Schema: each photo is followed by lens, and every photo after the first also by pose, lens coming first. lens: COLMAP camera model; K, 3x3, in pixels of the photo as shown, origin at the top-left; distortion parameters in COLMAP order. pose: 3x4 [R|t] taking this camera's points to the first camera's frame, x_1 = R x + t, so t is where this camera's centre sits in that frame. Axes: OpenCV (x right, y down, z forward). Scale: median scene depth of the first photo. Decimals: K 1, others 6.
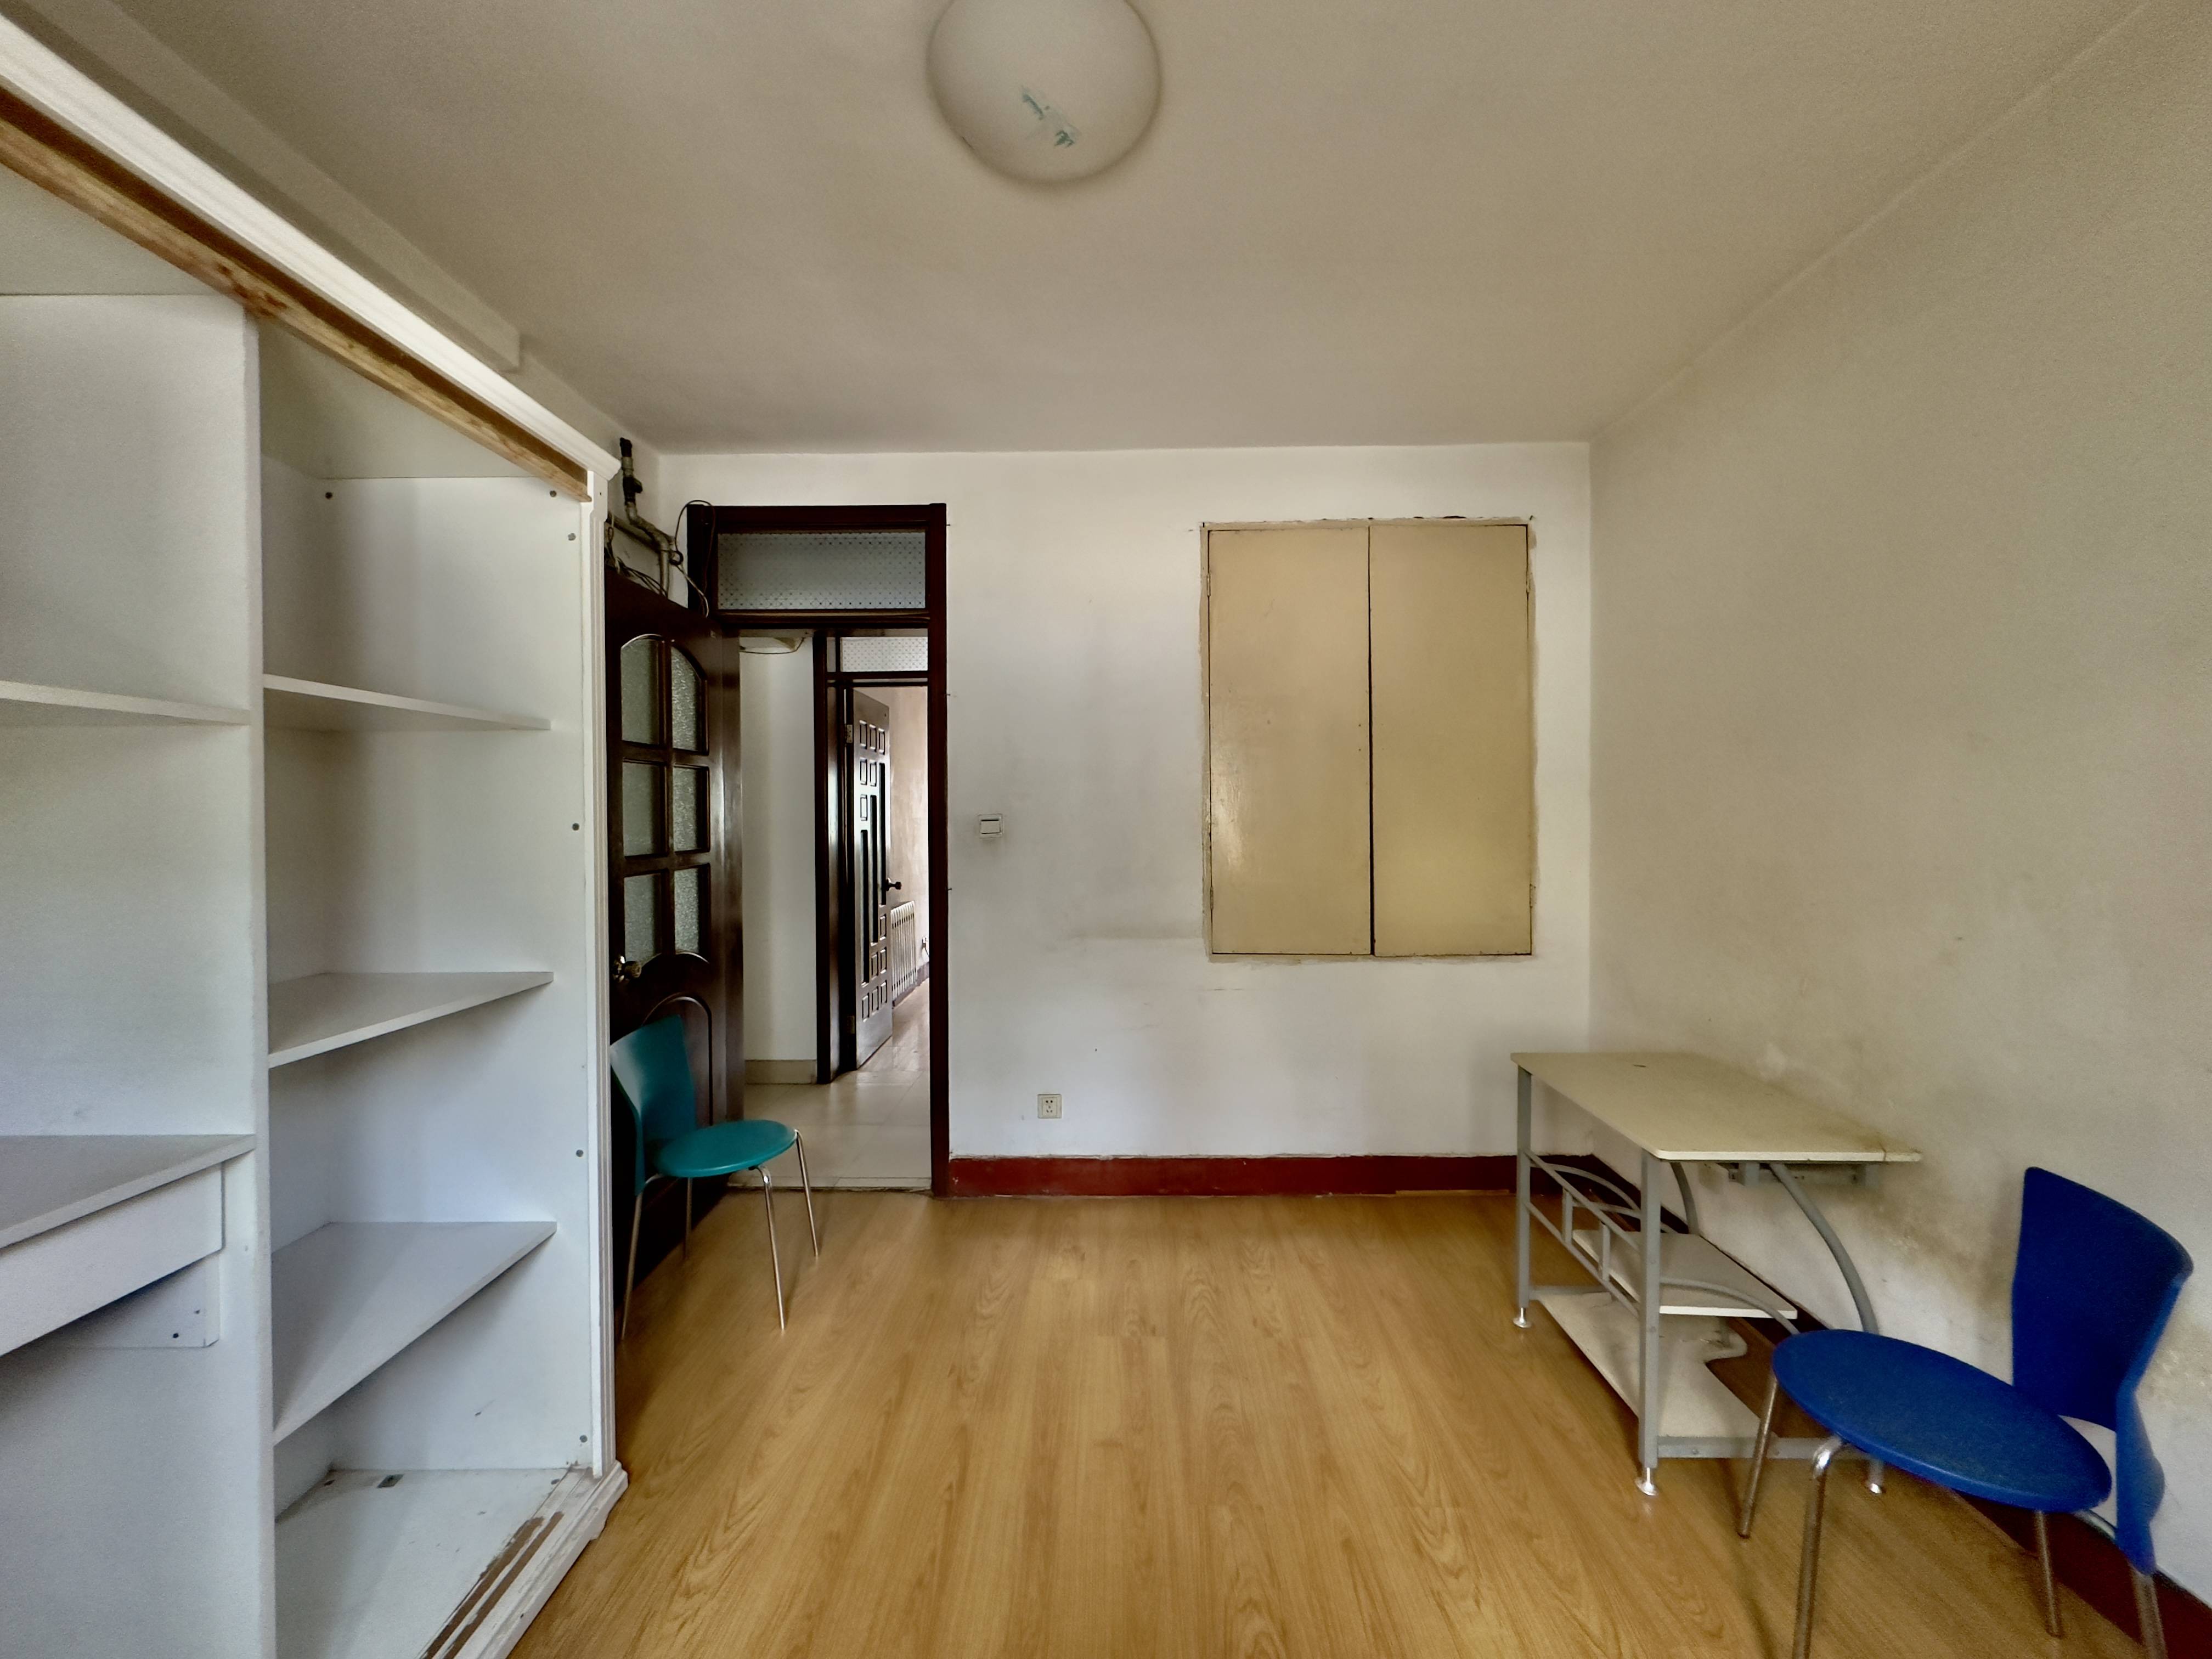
lens RADIAL K [[885.0, 0, 1104.6], [0, 885.0, 824.2], [0, 0, 1]] dist [-0.000466, -0.000038]
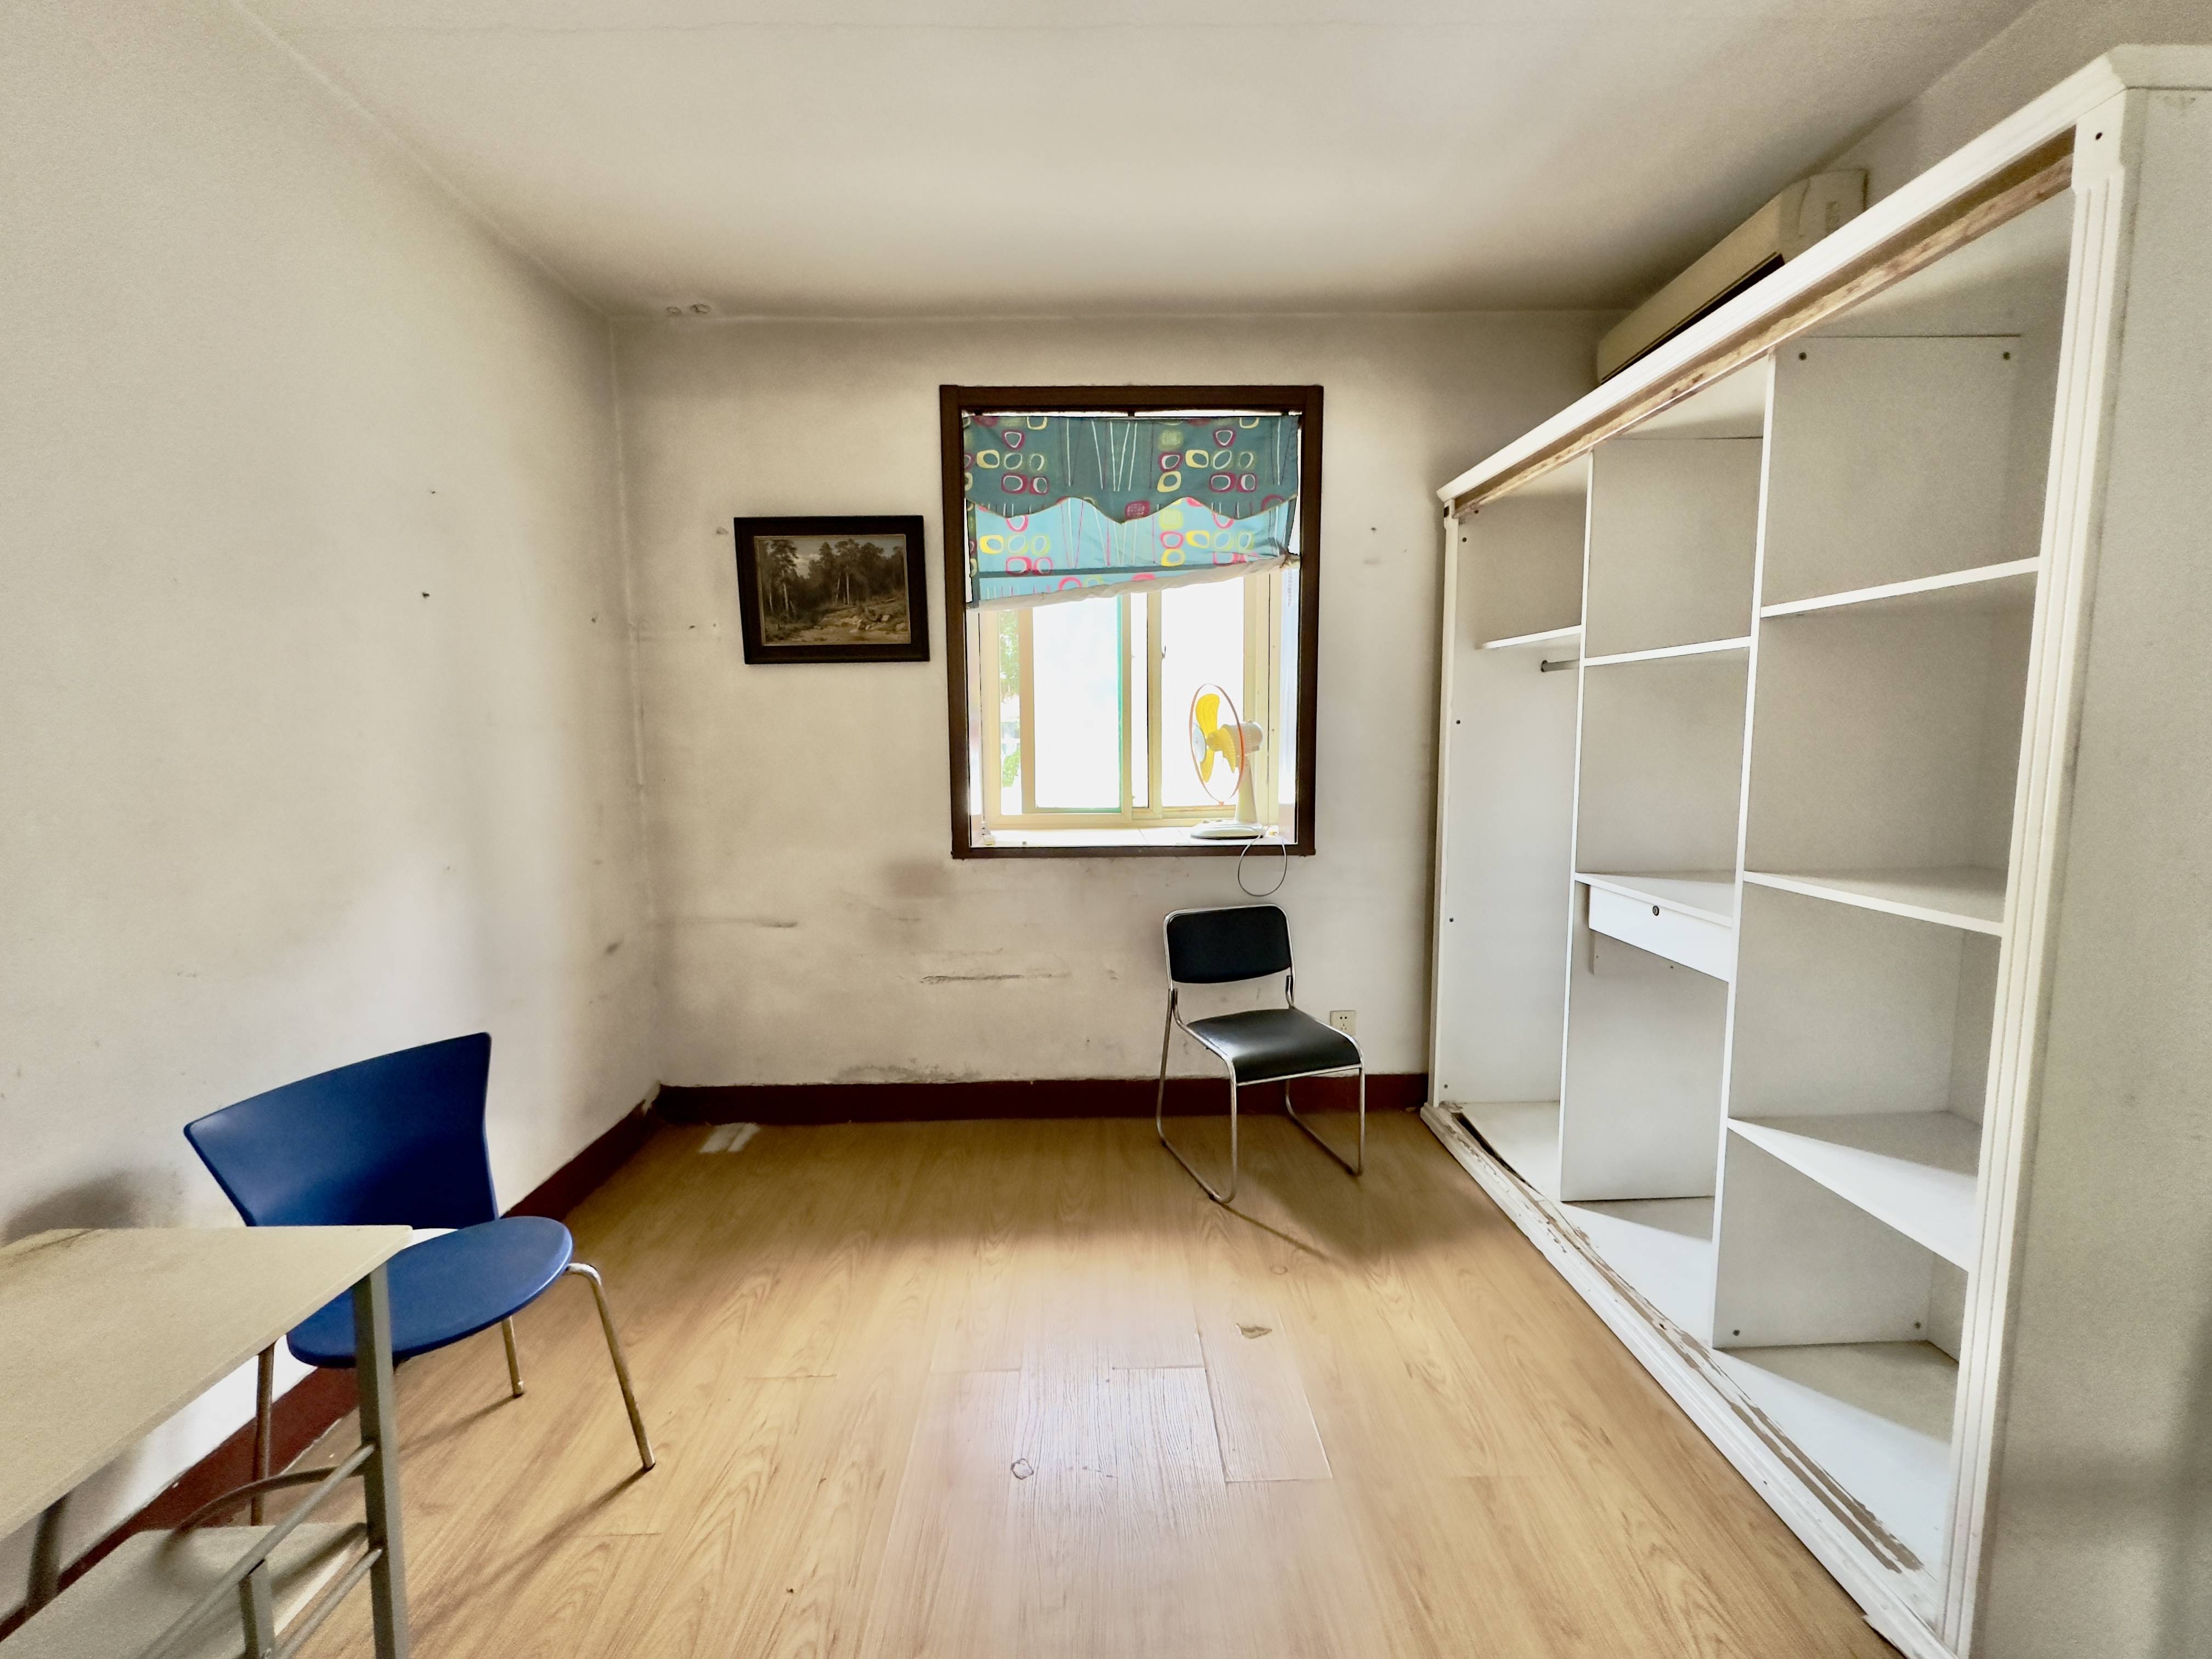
lens RADIAL K [[885.0, 0, 1108.8], [0, 885.0, 829.0], [0, 0, 1]] dist [-0.000466, -0.000038]
pose [[-0.998831, 0.023412, -0.042292, 0.132202], [0.018332, 0.992995, 0.116729, -0.001540], [0.044728, 0.115817, -0.992263, 1.849728]]
